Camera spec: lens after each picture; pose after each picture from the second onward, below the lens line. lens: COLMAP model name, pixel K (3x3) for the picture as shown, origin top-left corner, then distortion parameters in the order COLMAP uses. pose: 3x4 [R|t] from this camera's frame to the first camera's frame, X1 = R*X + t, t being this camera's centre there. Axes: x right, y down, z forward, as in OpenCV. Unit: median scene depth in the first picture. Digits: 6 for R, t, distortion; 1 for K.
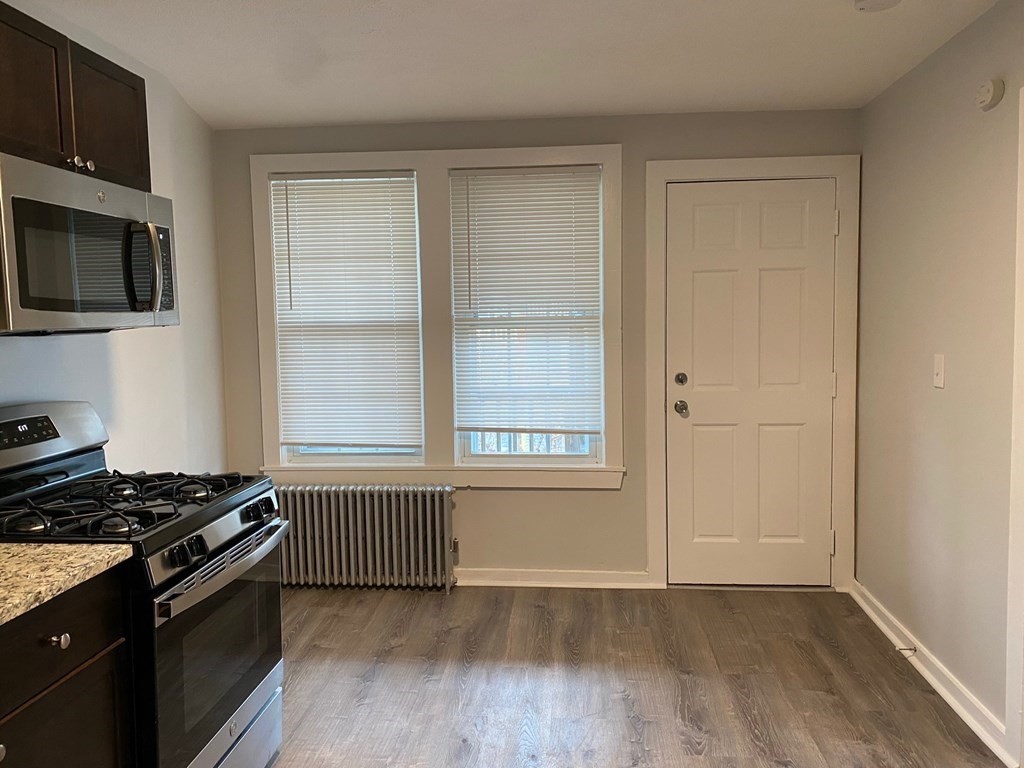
lens RADIAL K [[787.4, 0, 512.0], [0, 787.4, 384.0], [0, 0, 1]] dist [0.000078, -0.057636]
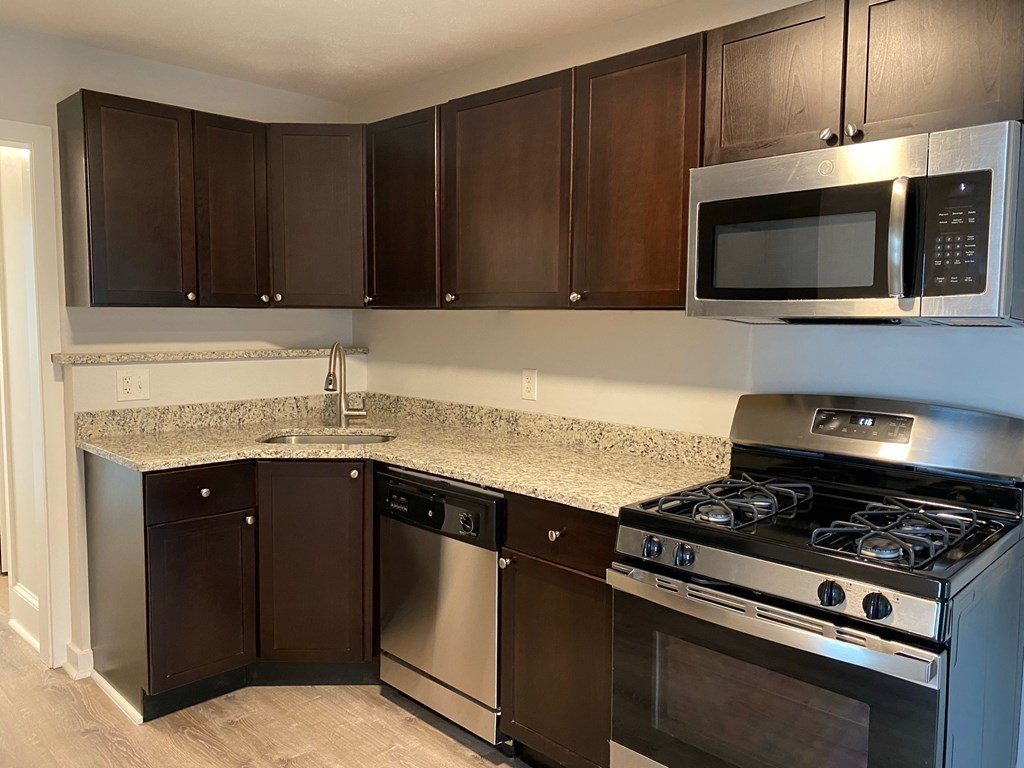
lens RADIAL K [[776.5, 0, 512.0], [0, 776.5, 384.0], [0, 0, 1]] dist [-0.002672, -0.007282]
pose [[-0.636689, 0.077063, -0.767260, 0.537538], [-0.062949, 0.986479, 0.151318, -0.151497], [0.768547, 0.144640, -0.623230, 1.801062]]
